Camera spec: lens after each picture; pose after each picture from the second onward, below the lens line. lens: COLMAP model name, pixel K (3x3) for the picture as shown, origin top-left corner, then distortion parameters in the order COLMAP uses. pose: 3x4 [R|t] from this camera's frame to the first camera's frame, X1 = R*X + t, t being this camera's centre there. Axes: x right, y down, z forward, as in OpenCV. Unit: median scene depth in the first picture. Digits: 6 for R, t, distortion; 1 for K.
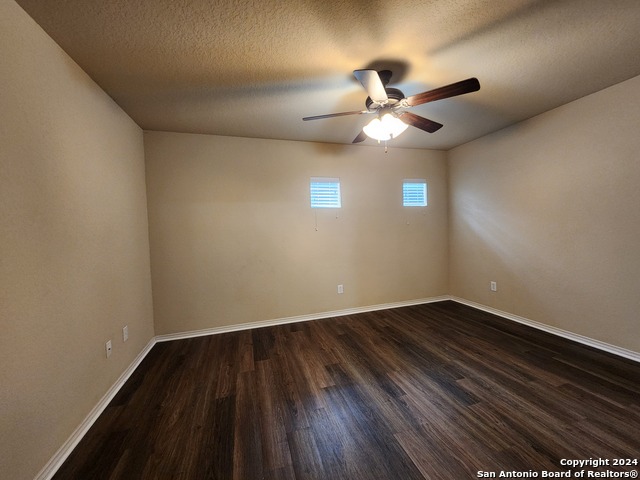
lens RADIAL K [[261.0, 0, 325.3], [0, 261.0, 238.2], [0, 0, 1]] dist [0.002701, -0.002529]
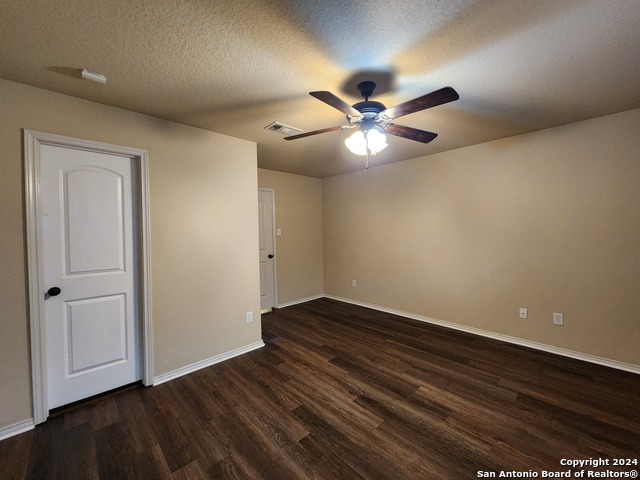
lens RADIAL K [[261.0, 0, 325.1], [0, 261.0, 238.8], [0, 0, 1]] dist [0.002701, -0.002529]
pose [[-0.893940, 0.067395, -0.443090, 0.673061], [0.034319, 0.996020, 0.082258, -0.132329], [0.446870, 0.058328, -0.892695, 1.491168]]
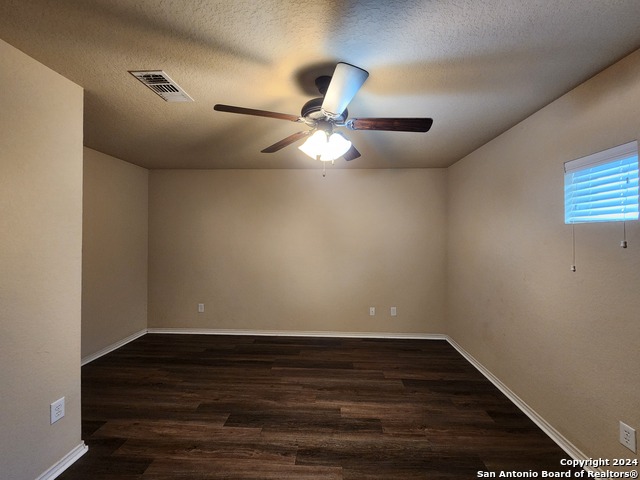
lens RADIAL K [[261.0, 0, 325.3], [0, 261.0, 239.0], [0, 0, 1]] dist [0.002701, -0.002529]
pose [[-0.342287, 0.040690, -0.938714, 0.833428], [-0.027599, 0.998195, 0.053332, -0.149076], [0.939190, 0.044163, -0.340546, 1.073337]]
